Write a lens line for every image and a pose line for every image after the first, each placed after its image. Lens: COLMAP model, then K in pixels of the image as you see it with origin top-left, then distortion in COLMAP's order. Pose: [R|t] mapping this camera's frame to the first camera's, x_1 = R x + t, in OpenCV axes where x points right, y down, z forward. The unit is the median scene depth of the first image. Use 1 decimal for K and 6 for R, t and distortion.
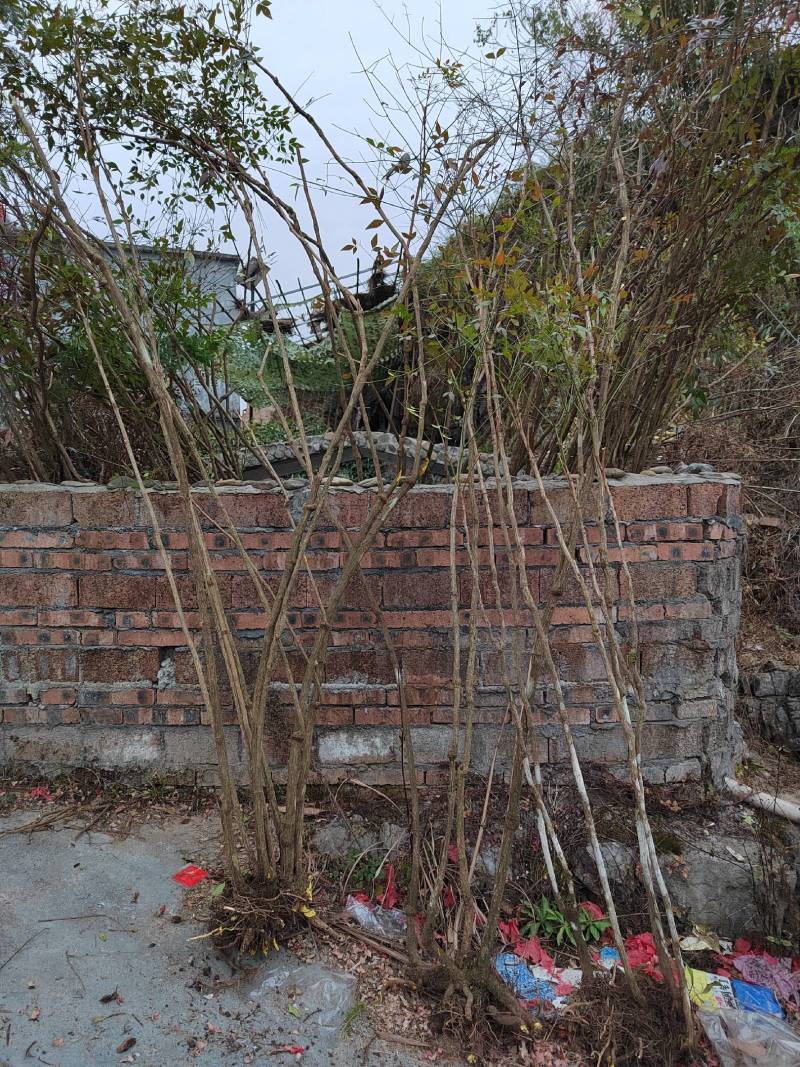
lens RADIAL K [[771.9, 0, 395.4], [0, 771.9, 535.7], [0, 0, 1]] dist [0.073109, -0.001164]
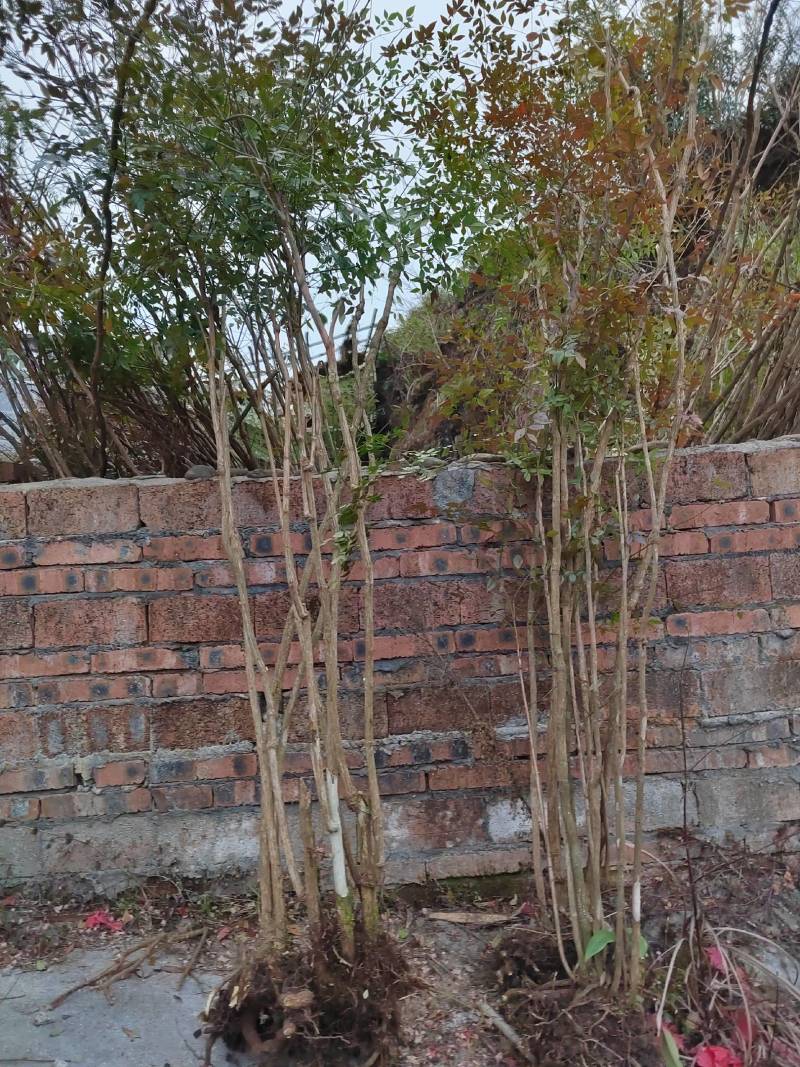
lens RADIAL K [[771.9, 0, 403.5], [0, 771.9, 530.8], [0, 0, 1]] dist [0.073109, -0.001164]
pose [[0.995576, -0.050167, 0.079450, -0.221922], [0.058948, 0.991919, -0.112345, 0.082730], [-0.073172, 0.116531, 0.990488, 0.256028]]
